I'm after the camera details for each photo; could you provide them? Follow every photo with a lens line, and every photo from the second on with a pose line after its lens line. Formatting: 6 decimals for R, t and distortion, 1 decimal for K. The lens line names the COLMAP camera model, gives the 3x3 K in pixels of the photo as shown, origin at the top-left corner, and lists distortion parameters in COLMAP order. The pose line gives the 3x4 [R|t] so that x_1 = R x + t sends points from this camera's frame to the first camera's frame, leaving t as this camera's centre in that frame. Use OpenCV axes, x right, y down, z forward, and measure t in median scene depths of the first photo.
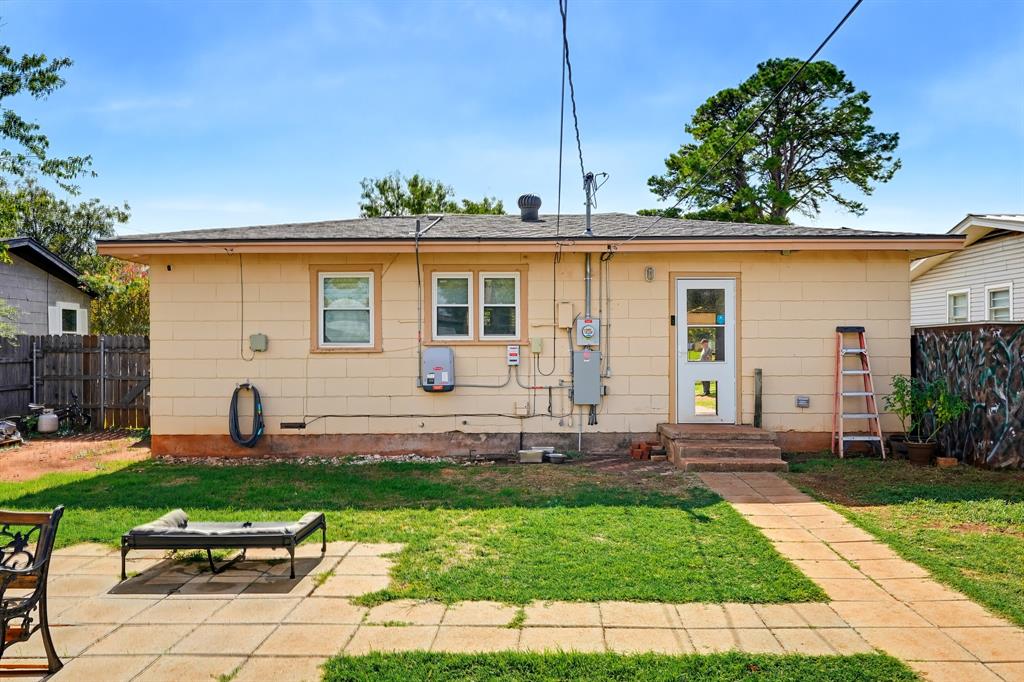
lens RADIAL K [[794.8, 0, 512.0], [0, 794.8, 341.0], [0, 0, 1]] dist [-0.004090, -0.002952]
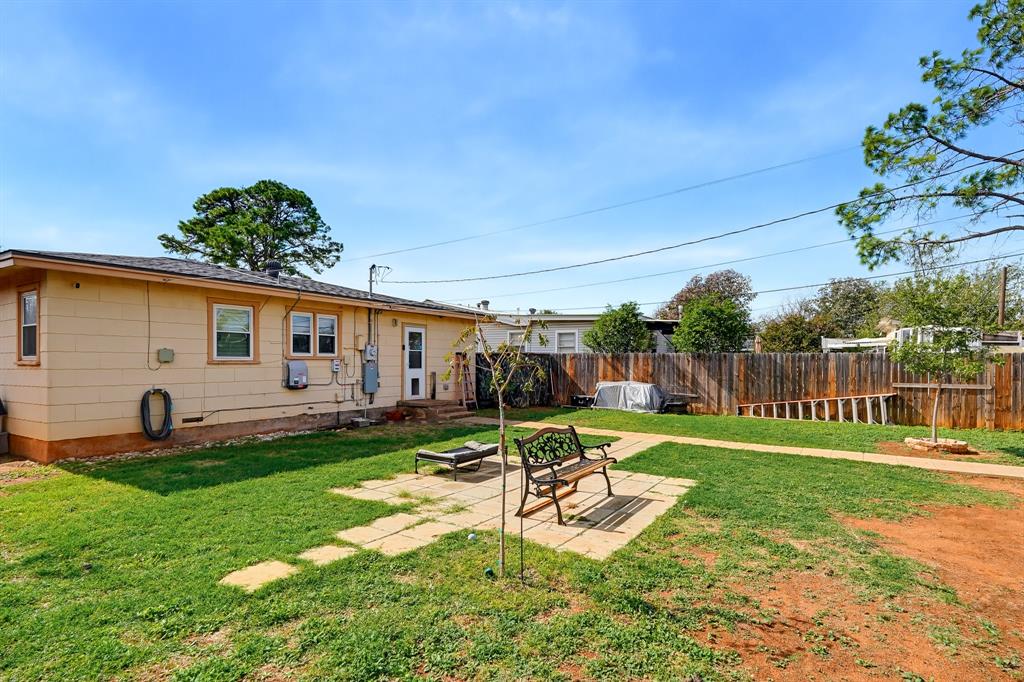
lens RADIAL K [[519.6, 0, 512.7], [0, 519.6, 362.7], [0, 0, 1]] dist [-0.000004, 0.000102]
pose [[0.514552, 0.003599, 0.857451, -0.741857], [-0.011011, 0.999936, 0.002411, 0.005302], [-0.857388, -0.010682, 0.514559, 0.119901]]
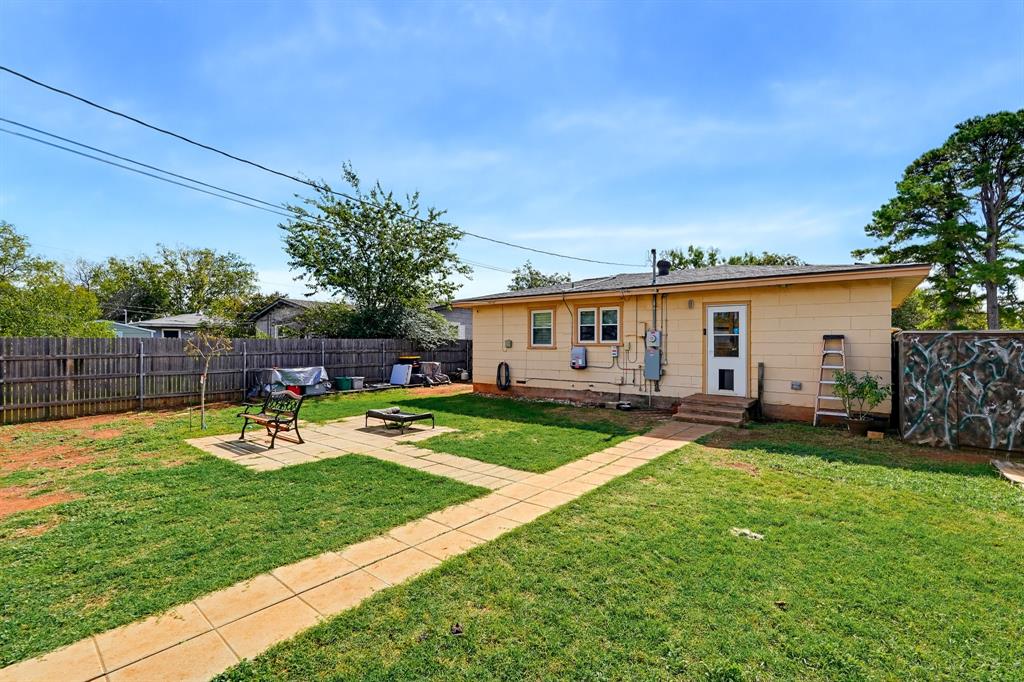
lens RADIAL K [[444.7, 0, 512.0], [0, 444.7, 341.0], [0, 0, 1]] dist [-0.001774, -0.000115]
pose [[0.799526, 0.002424, -0.600627, 0.435553], [-0.003188, 0.999995, -0.000209, -0.005191], [0.600623, 0.002082, 0.799530, 0.018048]]
